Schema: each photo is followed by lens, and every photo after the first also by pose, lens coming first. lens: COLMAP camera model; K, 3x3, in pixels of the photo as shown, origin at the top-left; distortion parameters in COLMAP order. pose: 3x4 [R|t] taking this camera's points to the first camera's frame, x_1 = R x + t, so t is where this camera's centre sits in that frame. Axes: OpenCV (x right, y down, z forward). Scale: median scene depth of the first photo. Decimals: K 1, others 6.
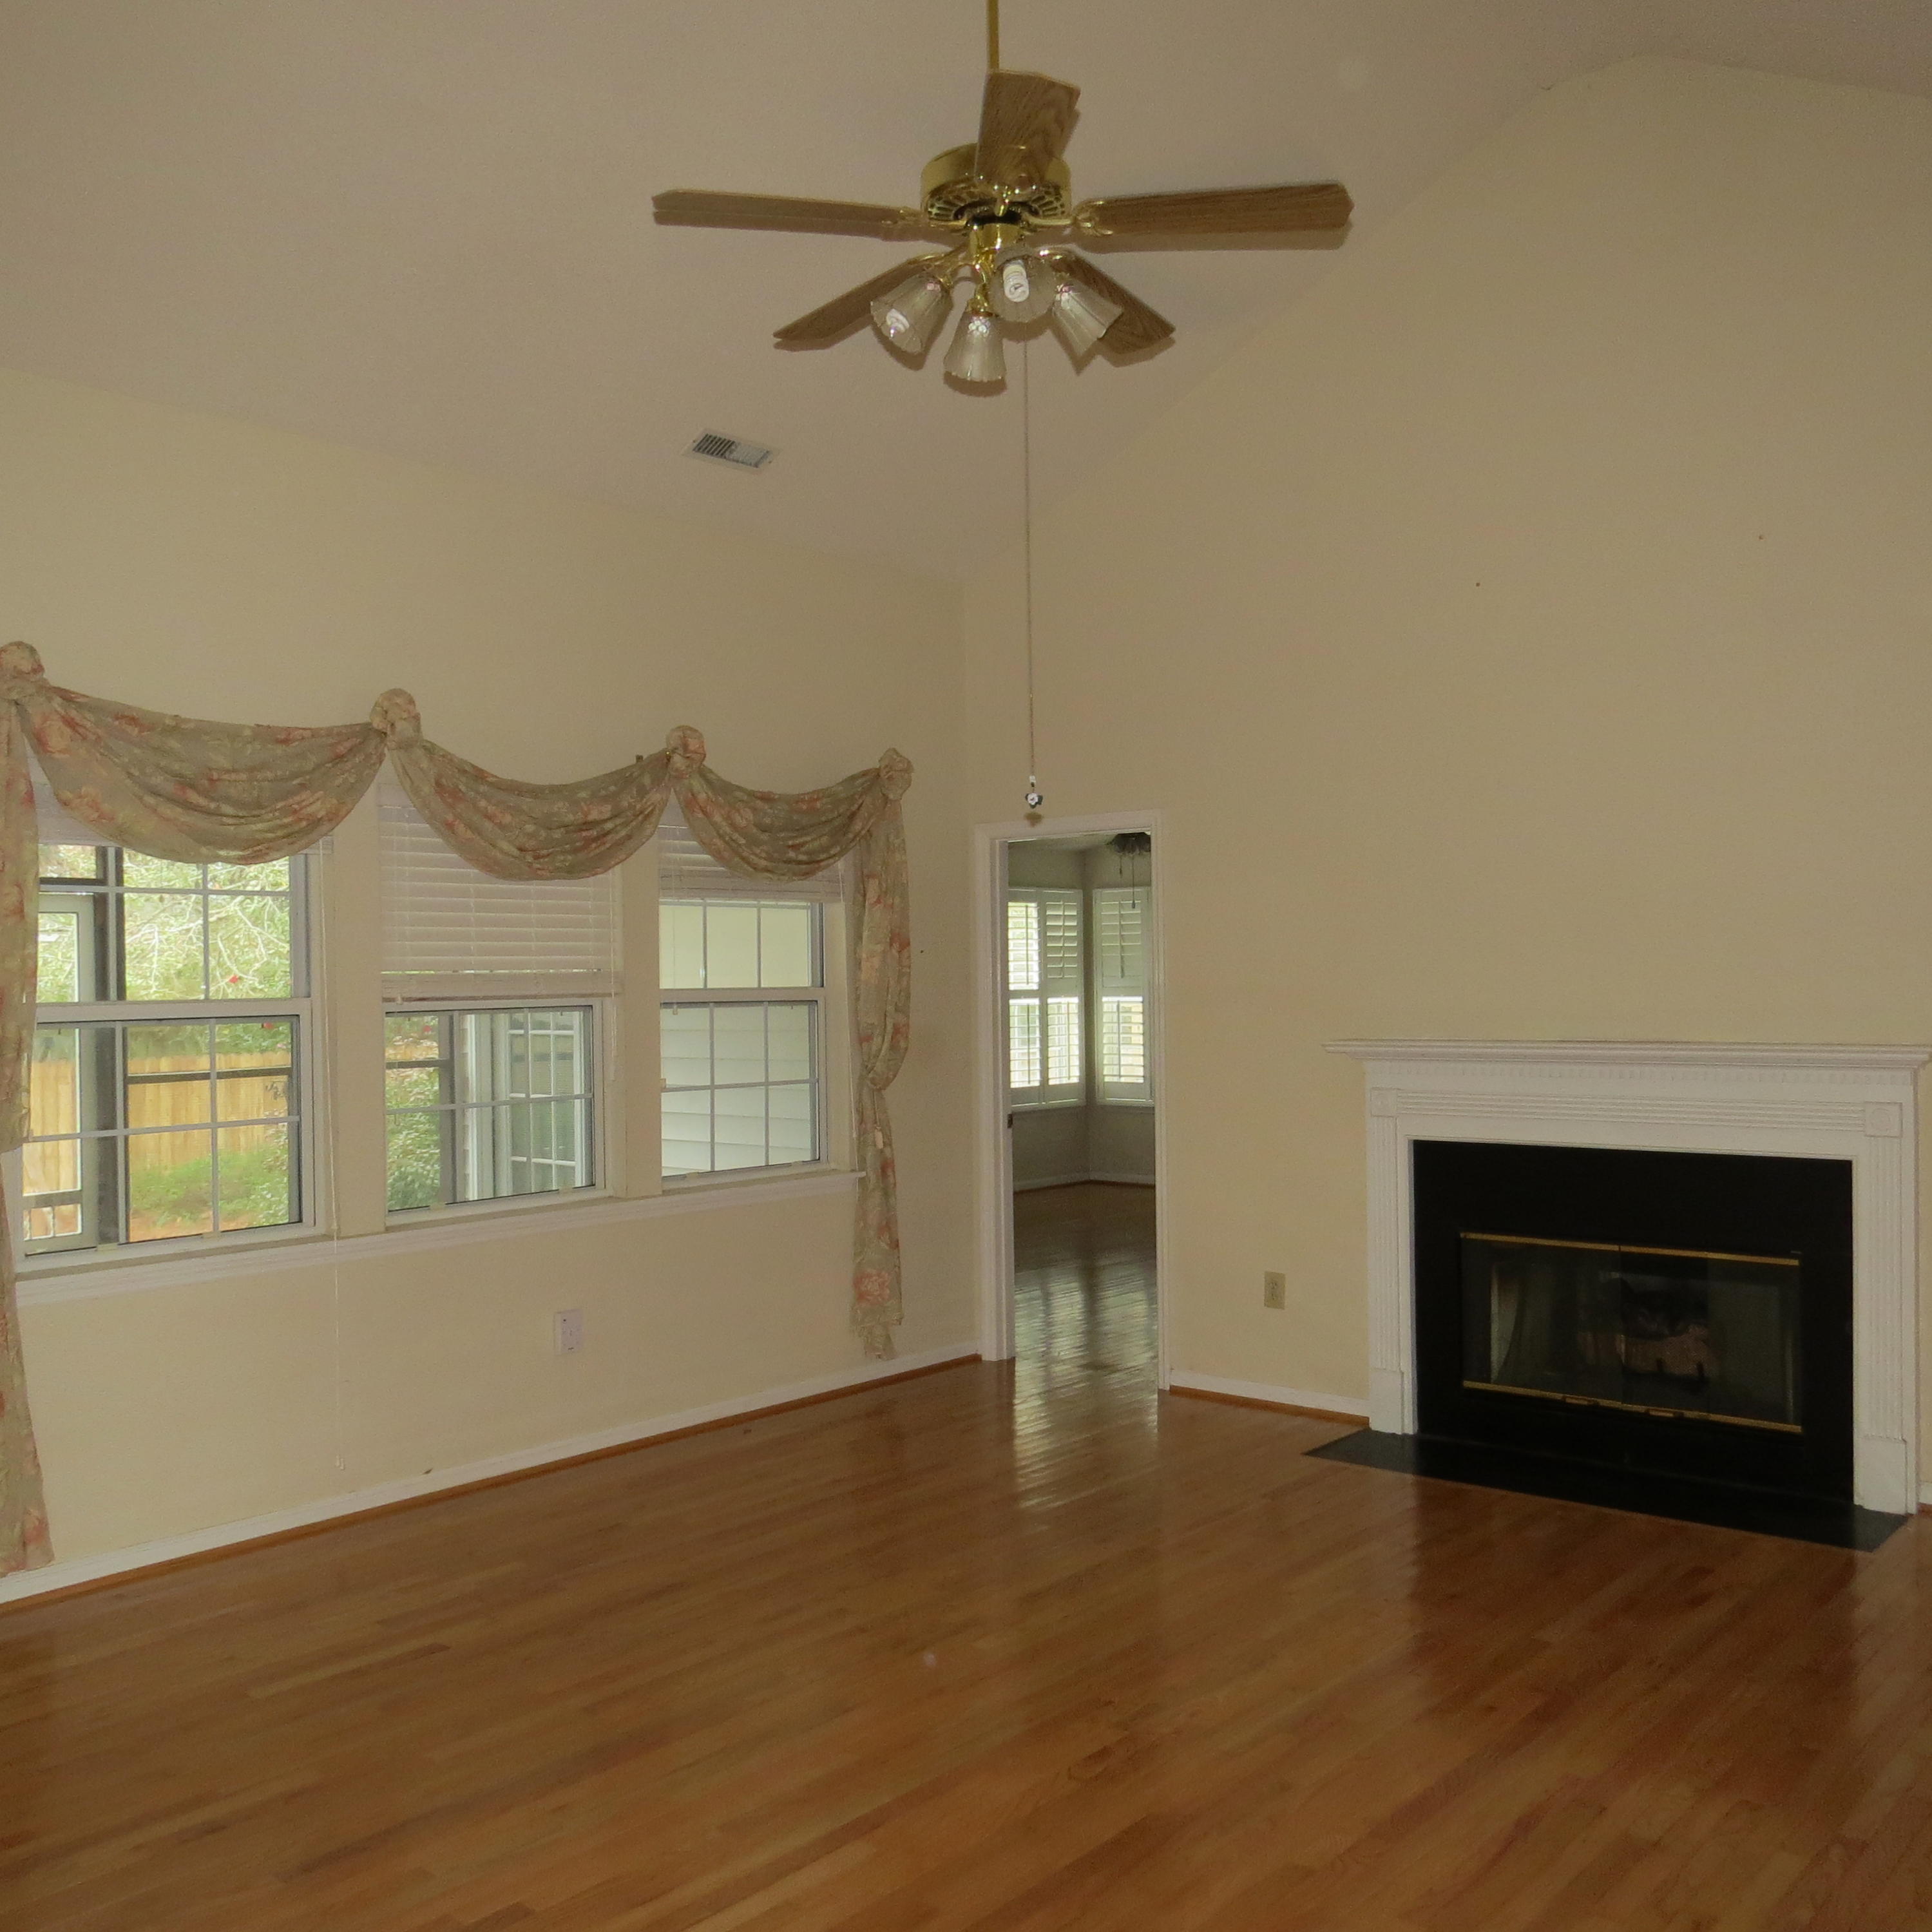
lens RADIAL K [[1842.5, 0, 977.6], [0, 1842.5, 963.0], [0, 0, 1]] dist [-0.038398, 0.000000]
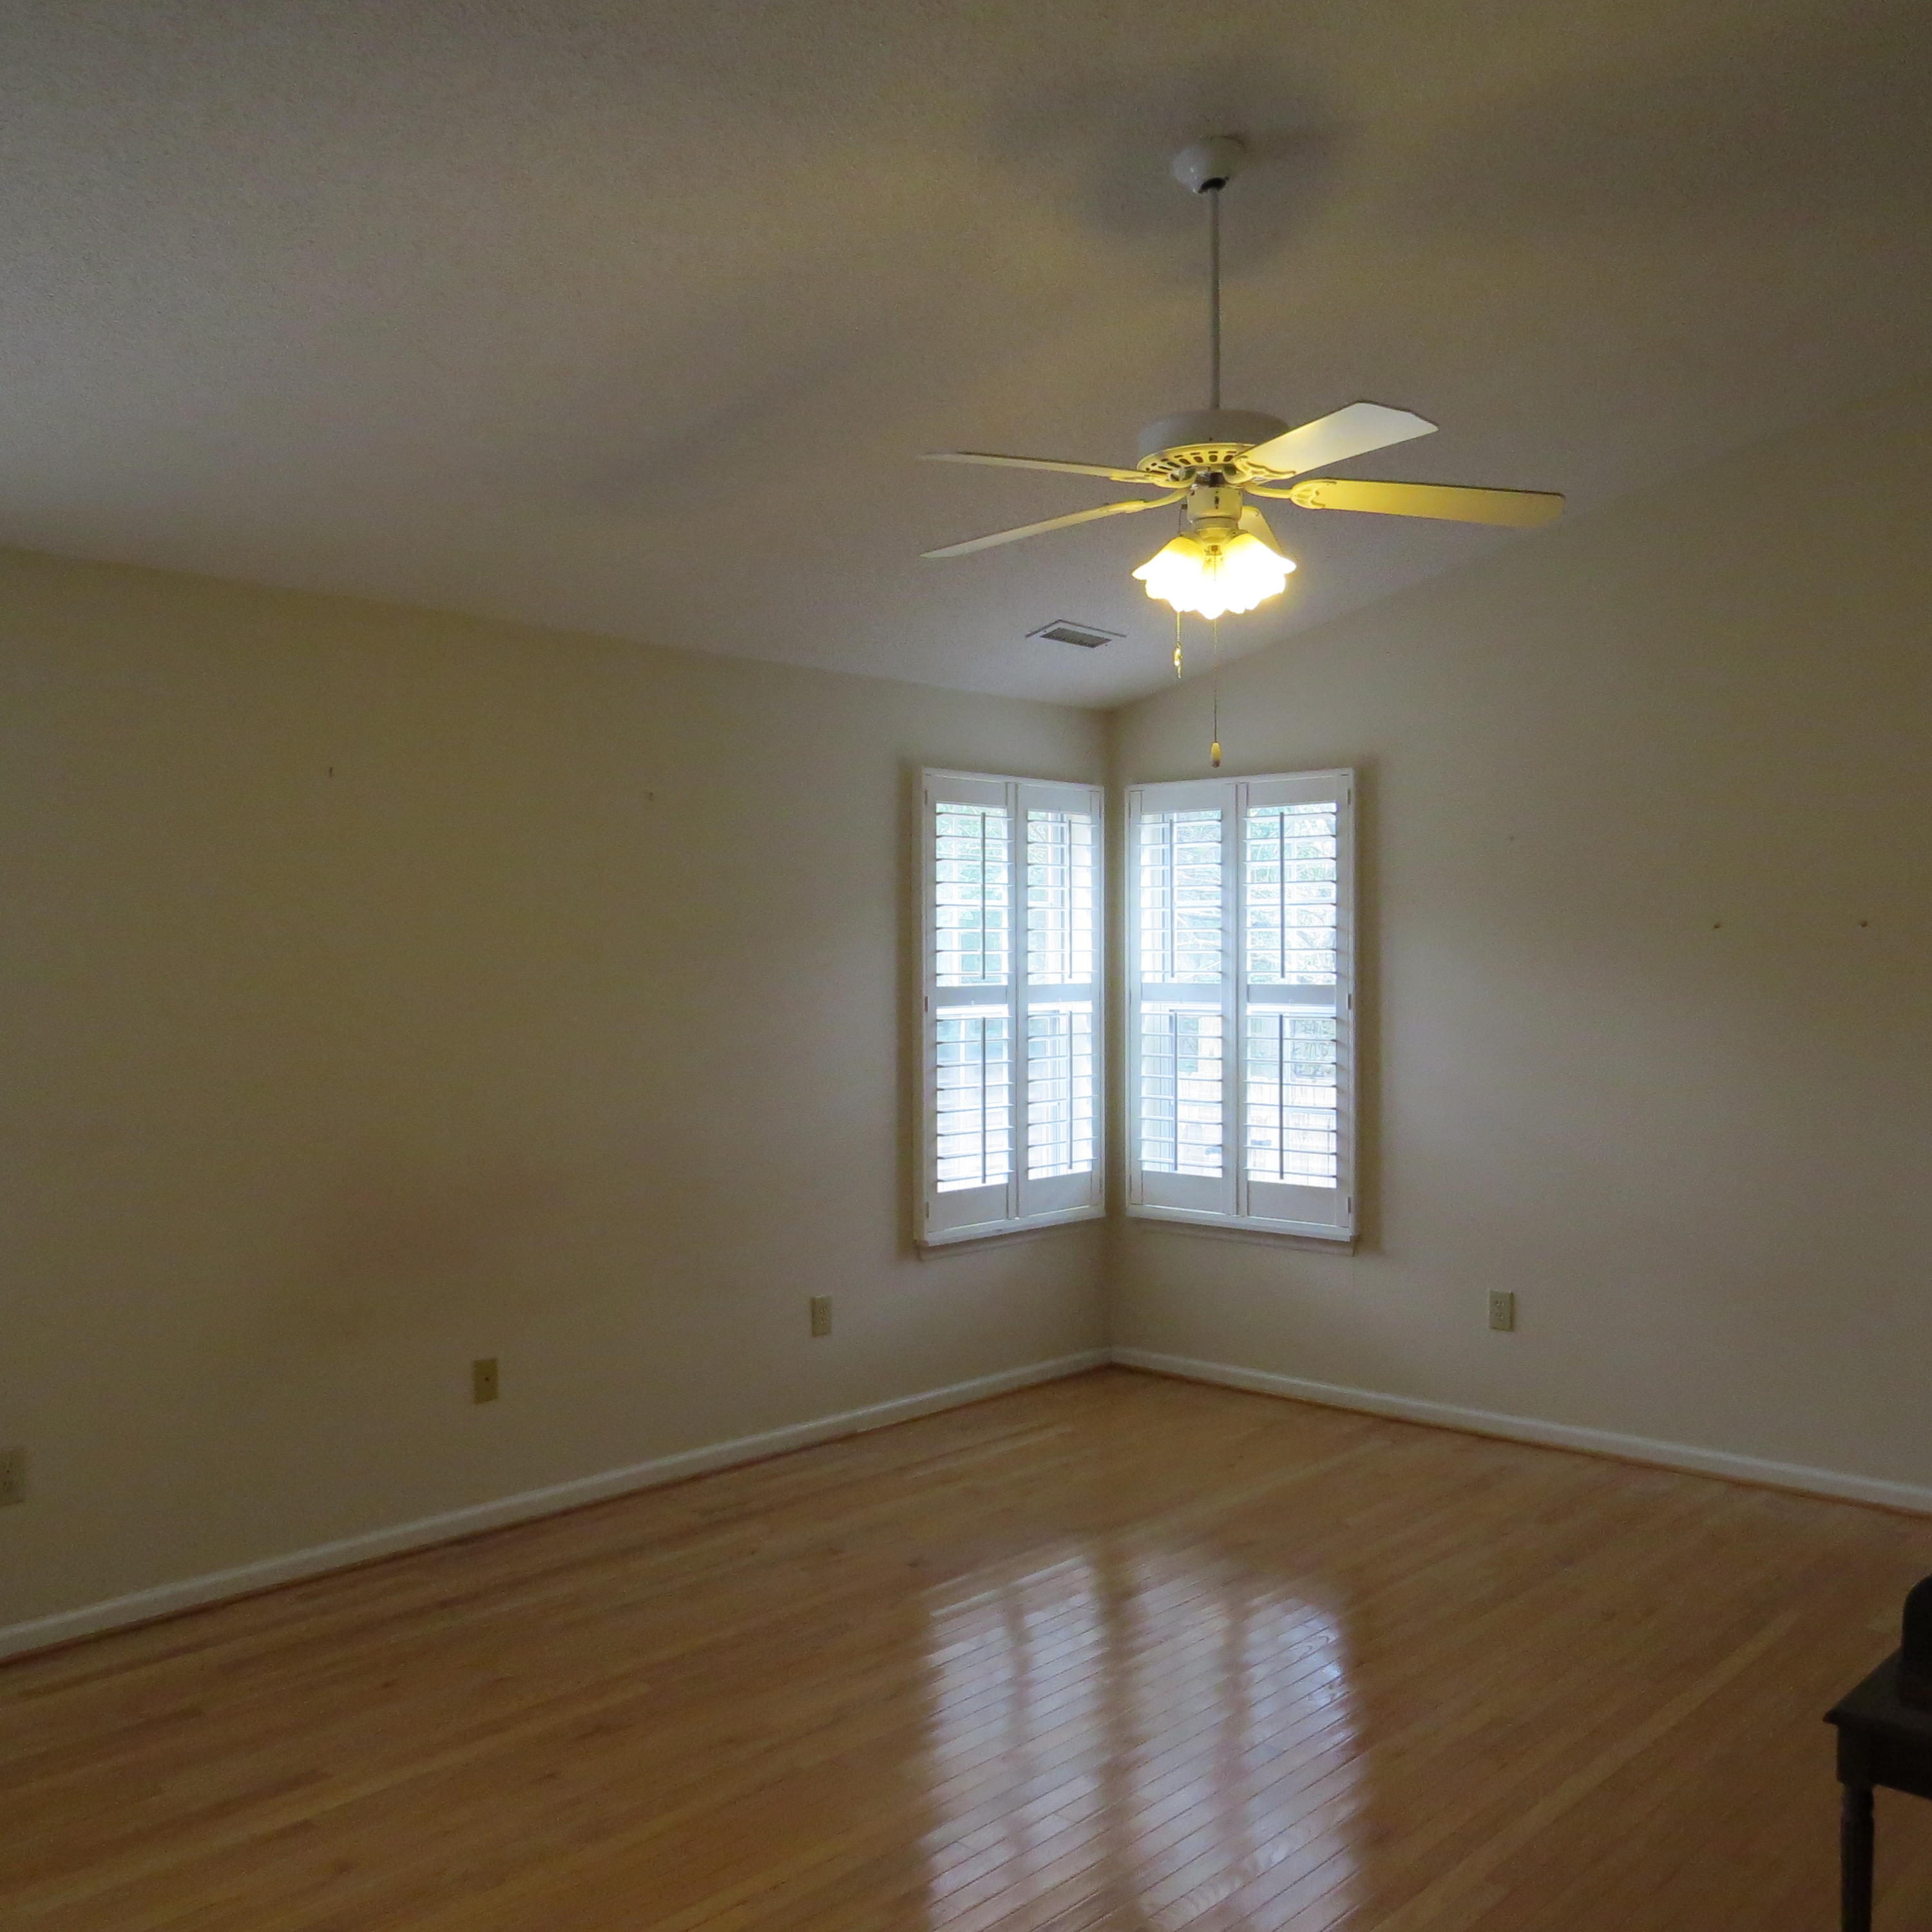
lens RADIAL K [[1842.5, 0, 969.9], [0, 1842.5, 972.8], [0, 0, 1]] dist [-0.038398, 0.000000]
pose [[0.999023, 0.011409, -0.042698, 0.042570], [-0.010650, 0.999782, 0.017955, 0.002185], [0.042894, -0.017483, 0.998927, 0.499094]]
